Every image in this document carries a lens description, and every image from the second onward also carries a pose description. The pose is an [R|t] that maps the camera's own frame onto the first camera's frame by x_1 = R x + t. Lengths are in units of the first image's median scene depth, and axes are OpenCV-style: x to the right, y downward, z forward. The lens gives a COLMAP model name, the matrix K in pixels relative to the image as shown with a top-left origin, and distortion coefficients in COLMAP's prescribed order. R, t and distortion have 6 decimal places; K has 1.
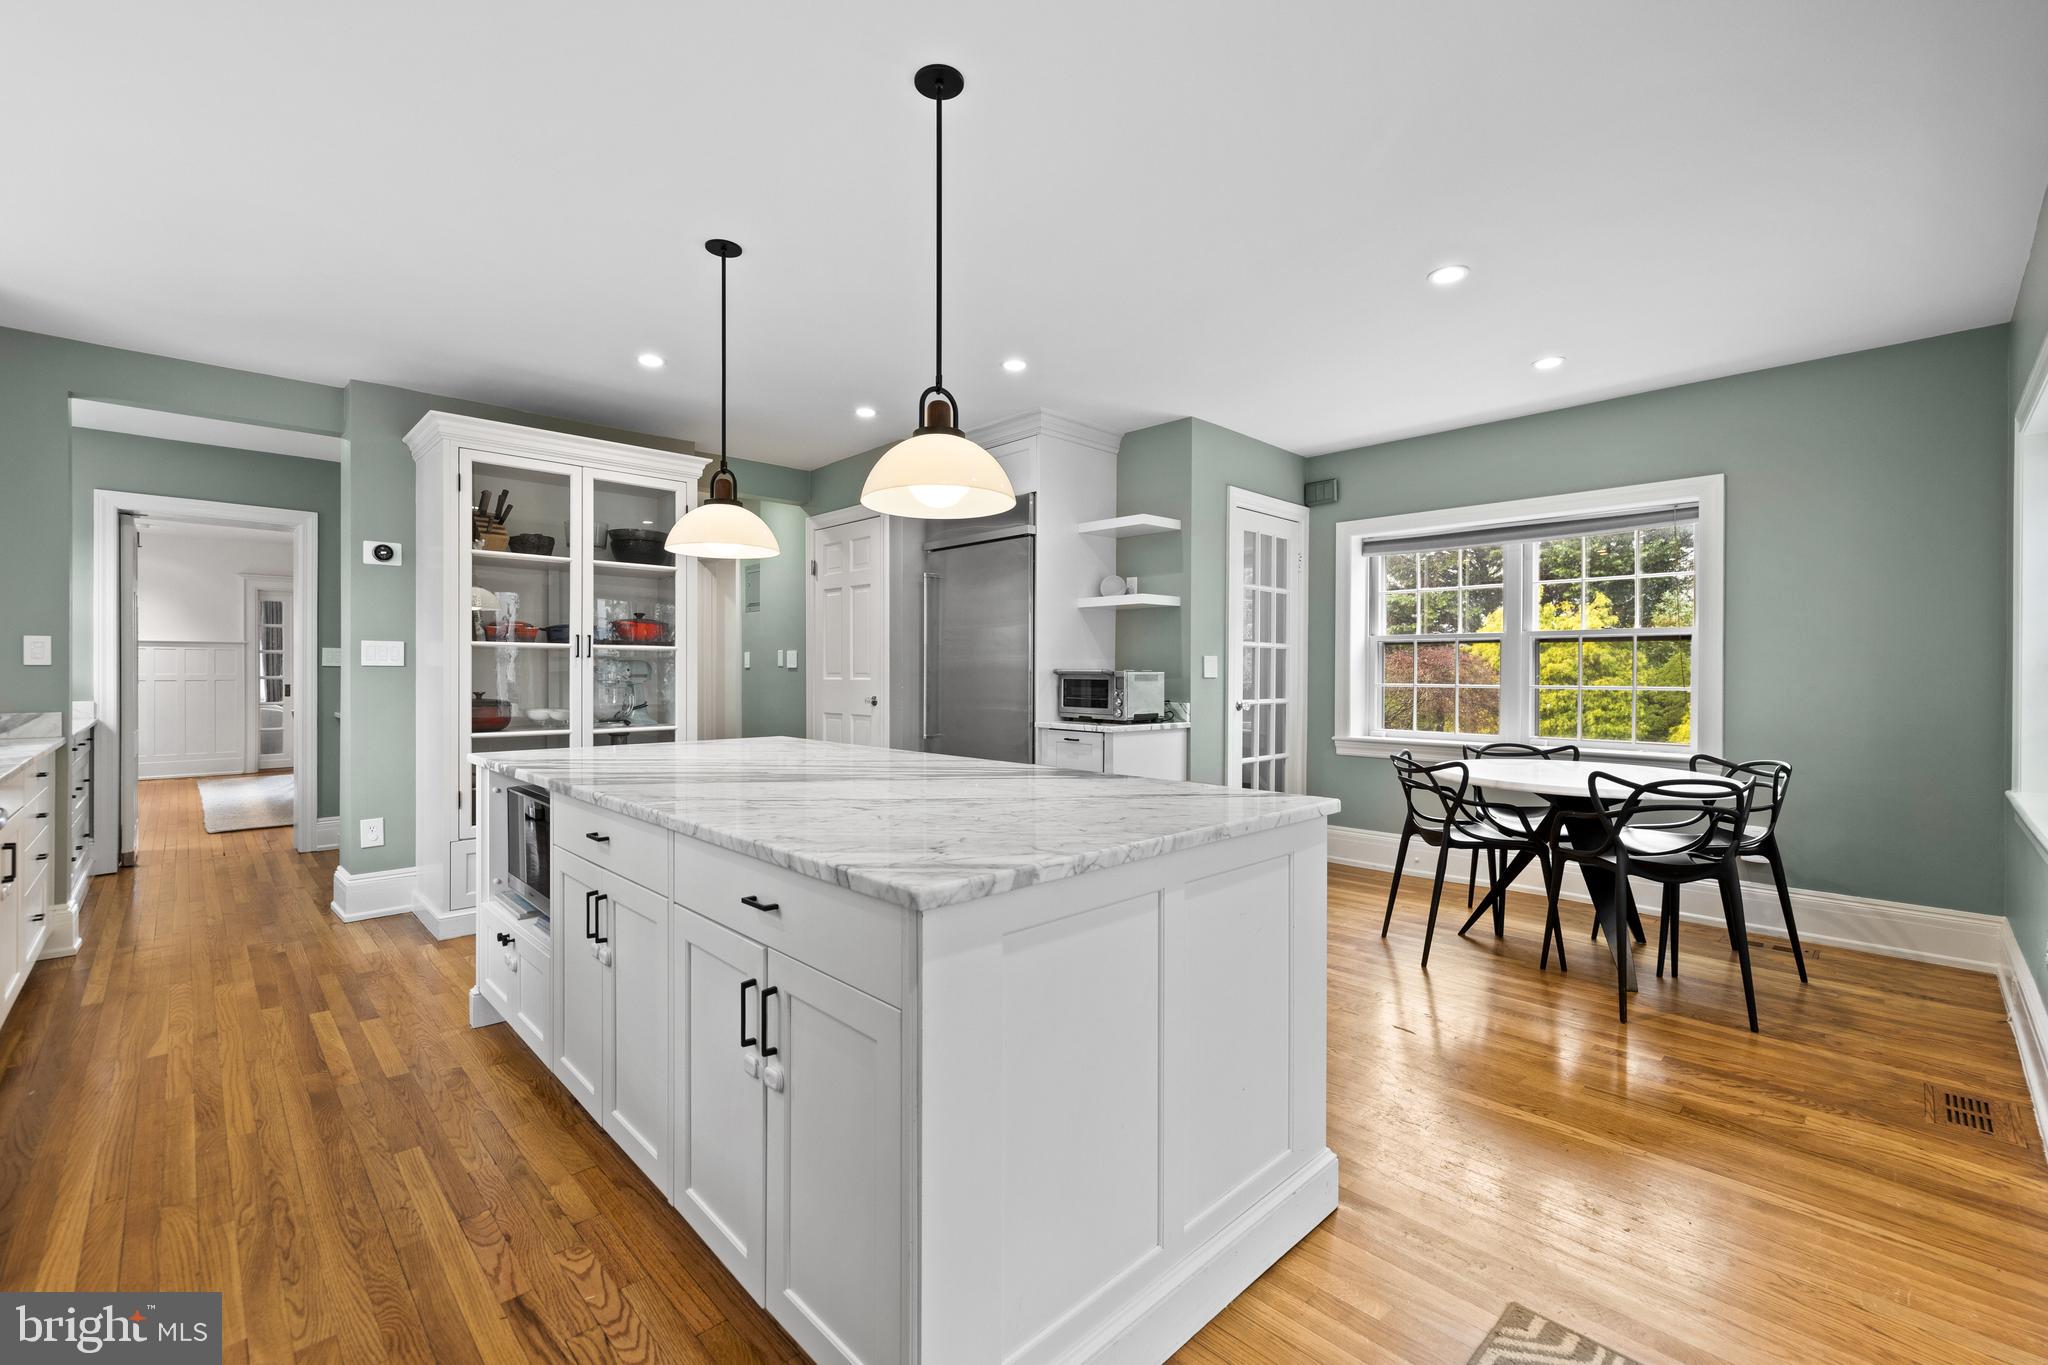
lens RADIAL K [[862.4, 0, 1011.8], [0, 862.4, 668.4], [0, 0, 1]] dist [-0.002054, 0.000033]
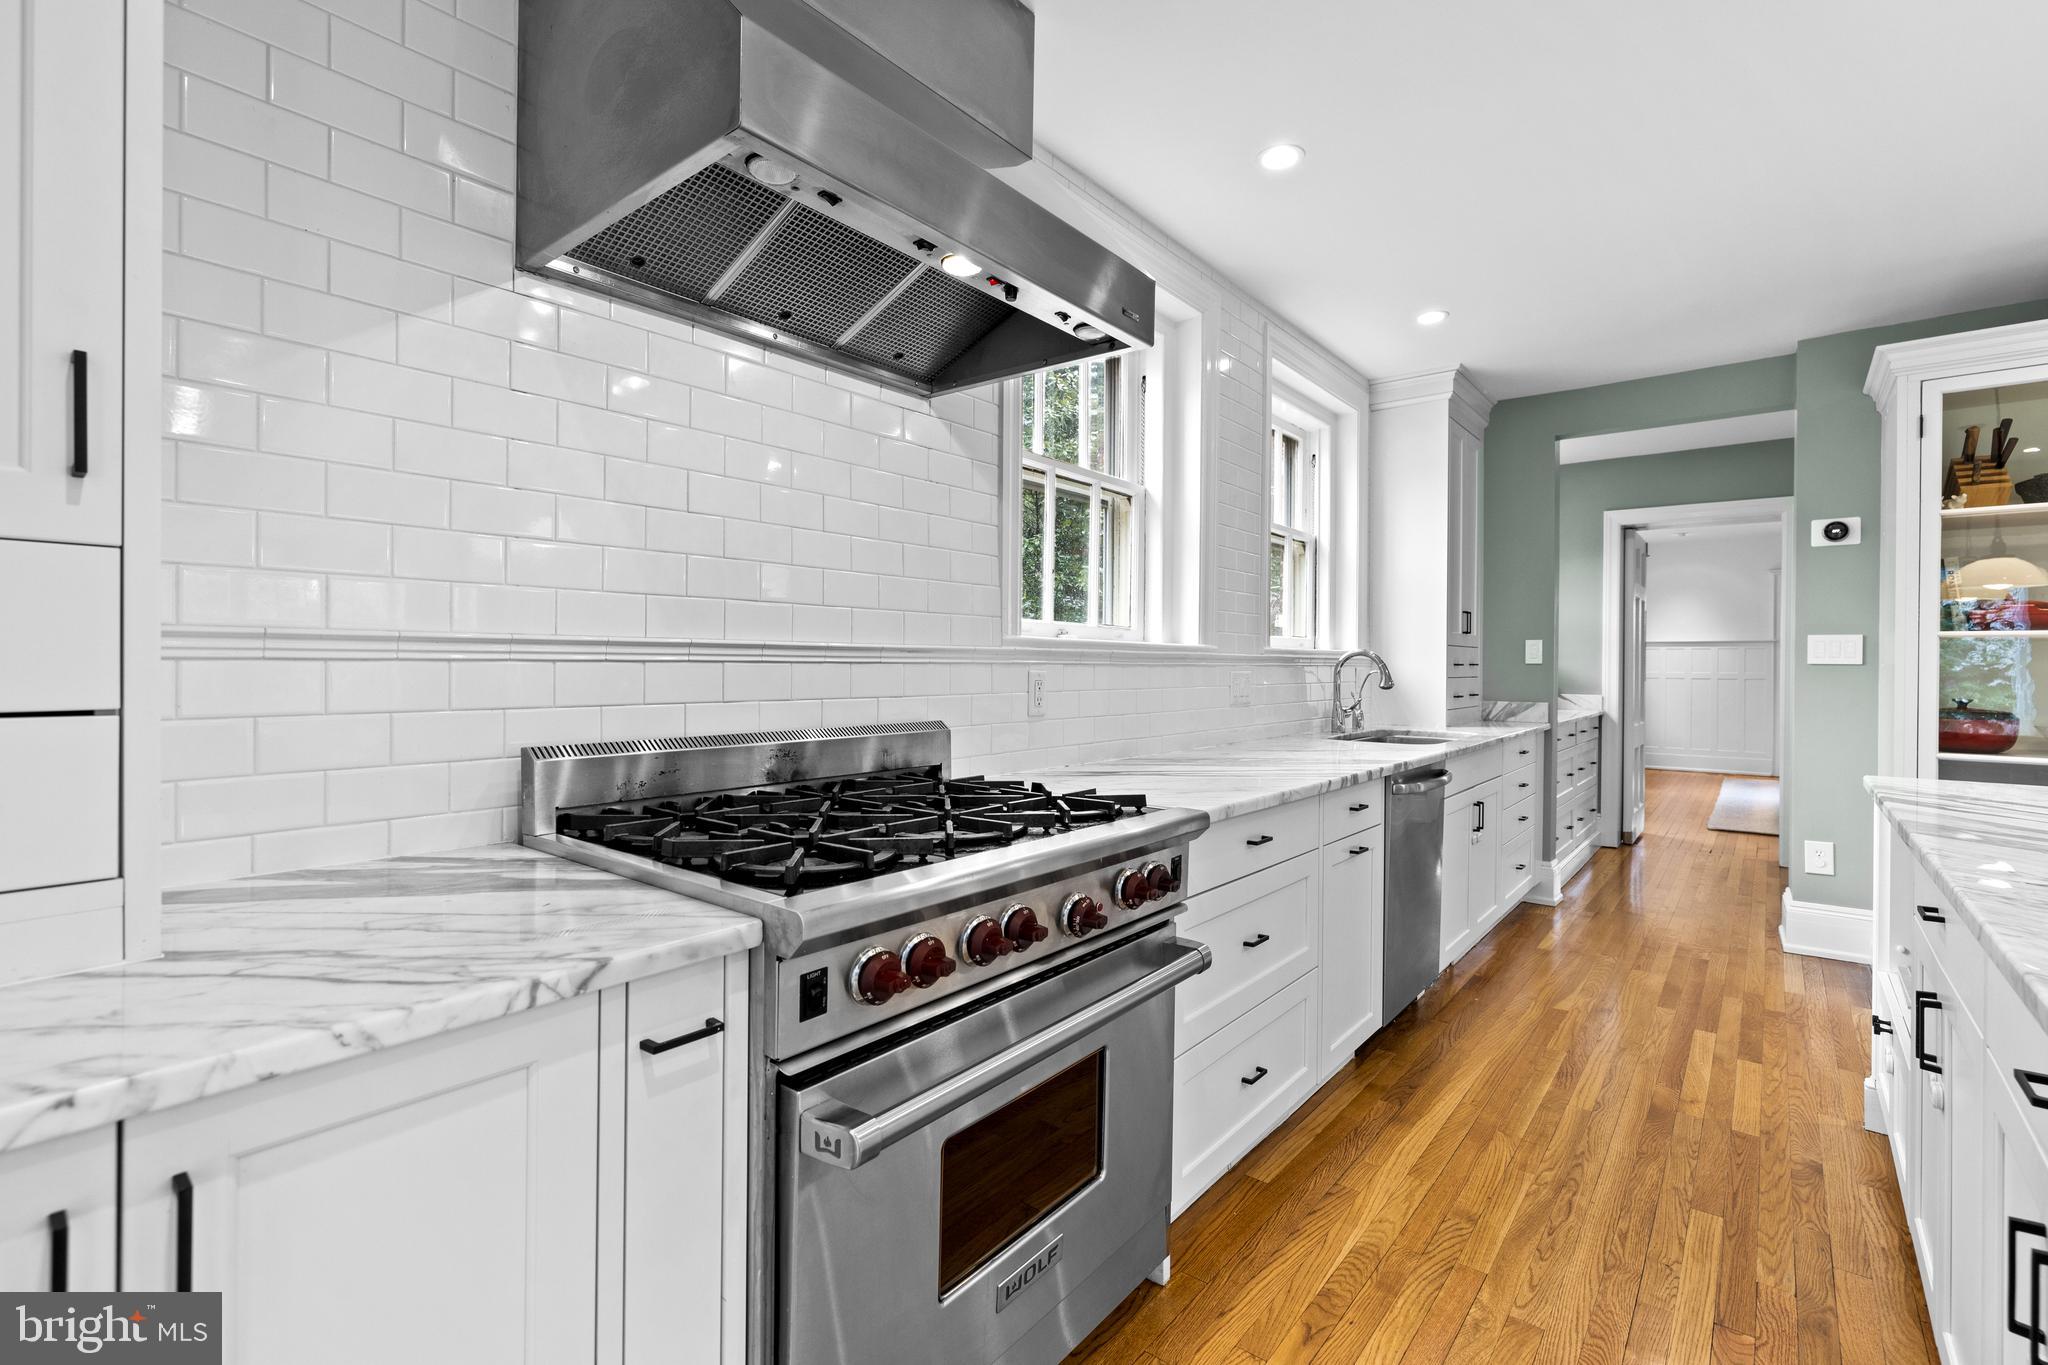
lens RADIAL K [[915.4, 0, 1019.7], [0, 915.4, 661.7], [0, 0, 1]] dist [0.001674, 0.000438]
pose [[0.116908, -0.003084, -0.993138, 0.087158], [-0.003778, 0.999987, -0.003550, 0.000971], [0.993136, 0.004167, 0.116895, 0.111951]]
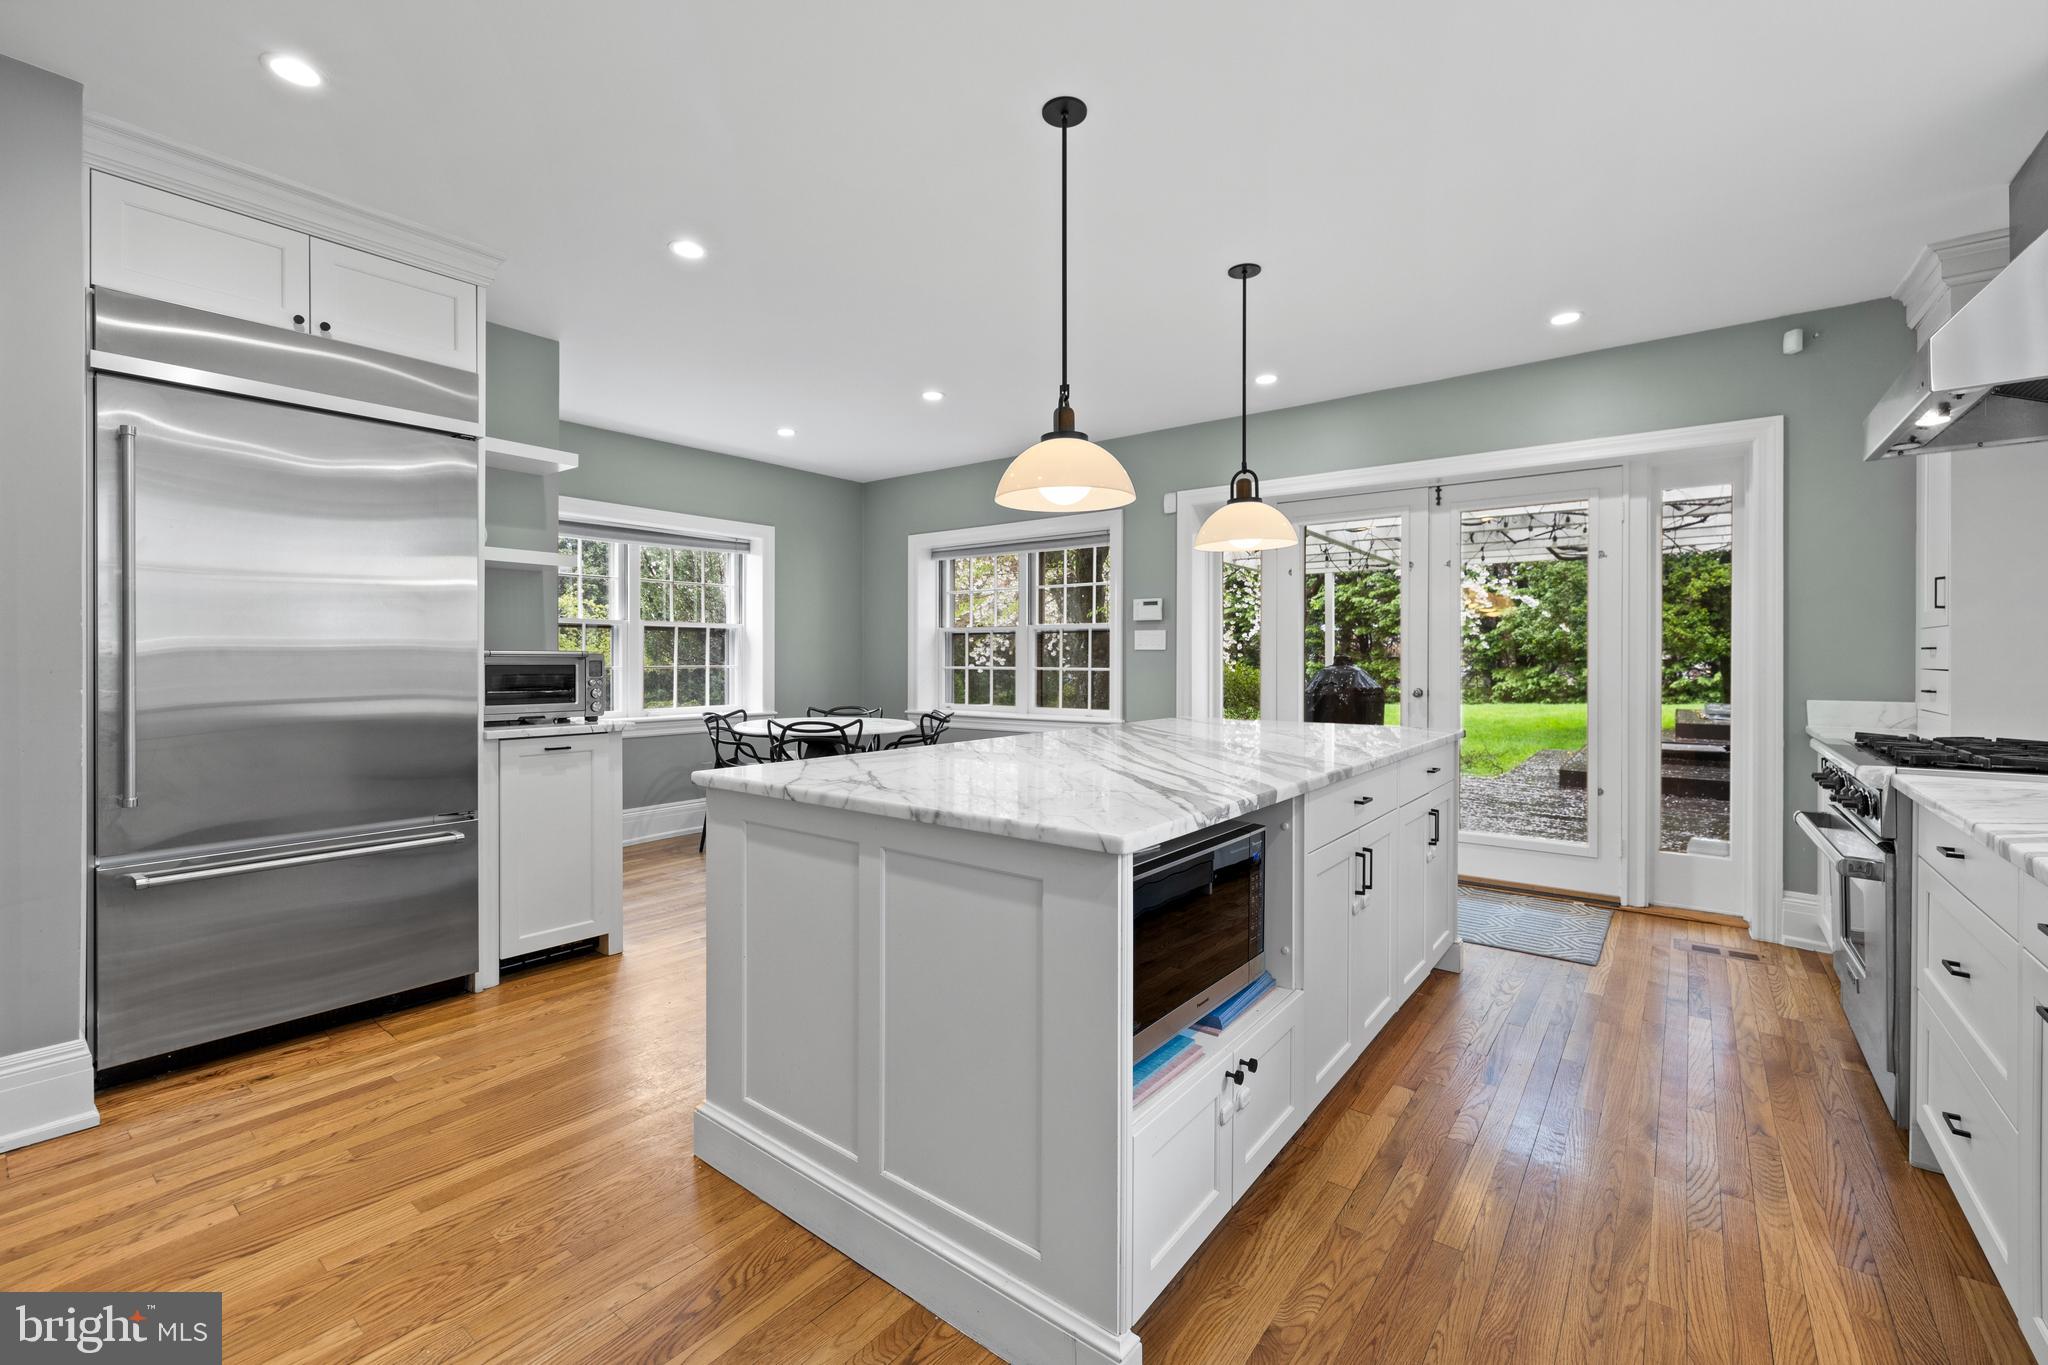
lens RADIAL K [[862.4, 0, 1011.8], [0, 862.4, 668.4], [0, 0, 1]] dist [-0.002054, 0.000033]
pose [[-0.139769, -0.014477, 0.990078, -0.847253], [-0.004608, 0.999892, 0.013970, 0.005343], [-0.990173, -0.002610, -0.139821, 0.895330]]
